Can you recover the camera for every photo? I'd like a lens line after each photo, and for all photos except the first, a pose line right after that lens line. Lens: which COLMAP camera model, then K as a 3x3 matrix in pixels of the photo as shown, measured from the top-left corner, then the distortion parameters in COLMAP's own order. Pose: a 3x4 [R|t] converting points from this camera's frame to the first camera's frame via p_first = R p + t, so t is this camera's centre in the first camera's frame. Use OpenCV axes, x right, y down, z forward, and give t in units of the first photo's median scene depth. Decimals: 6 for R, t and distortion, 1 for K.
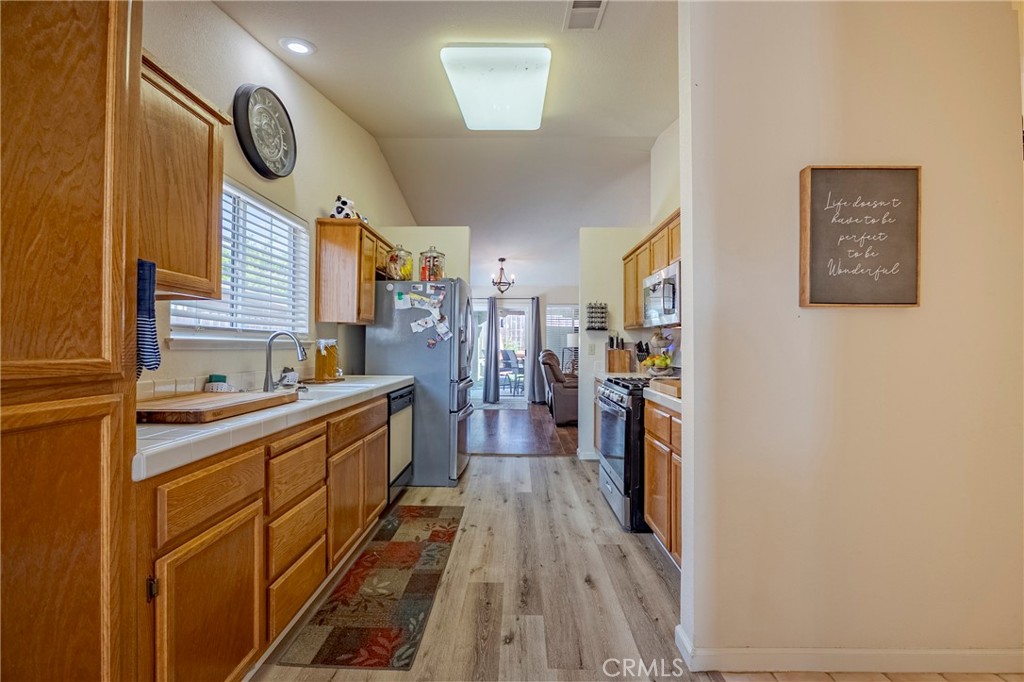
lens RADIAL K [[406.8, 0, 510.7], [0, 406.8, 340.2], [0, 0, 1]] dist [-0.015128, 0.001349]
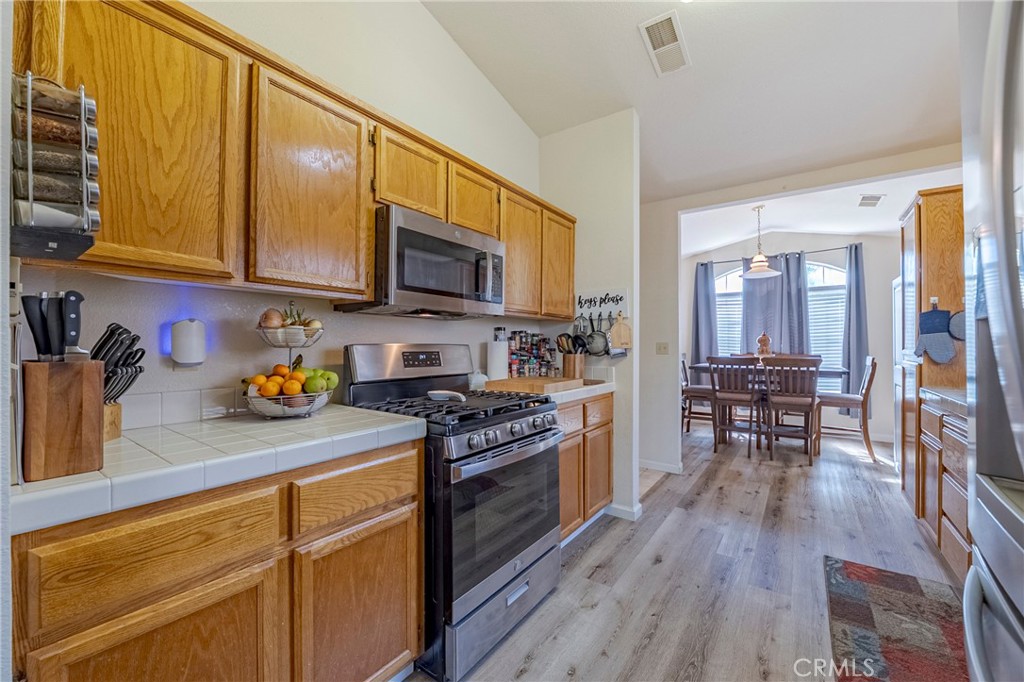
lens RADIAL K [[406.8, 0, 507.9], [0, 406.8, 341.7], [0, 0, 1]] dist [-0.015128, 0.001349]
pose [[-0.820764, -0.001165, 0.571266, -0.087840], [-0.012678, 0.999789, -0.016177, 0.025373], [-0.571127, -0.020521, -0.820605, 1.940333]]
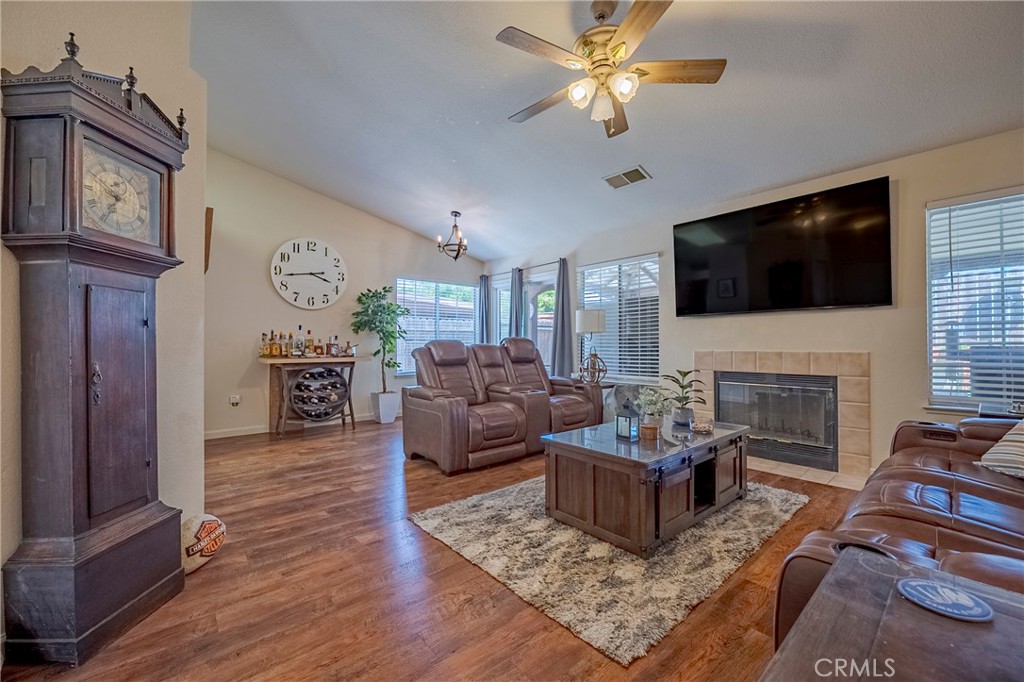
lens RADIAL K [[406.8, 0, 510.5], [0, 406.8, 340.7], [0, 0, 1]] dist [-0.015128, 0.001349]
pose [[0.669406, -0.012816, -0.742786, 1.813694], [0.015175, 0.999878, -0.003576, 0.098731], [0.742741, -0.008878, 0.669519, 1.850165]]
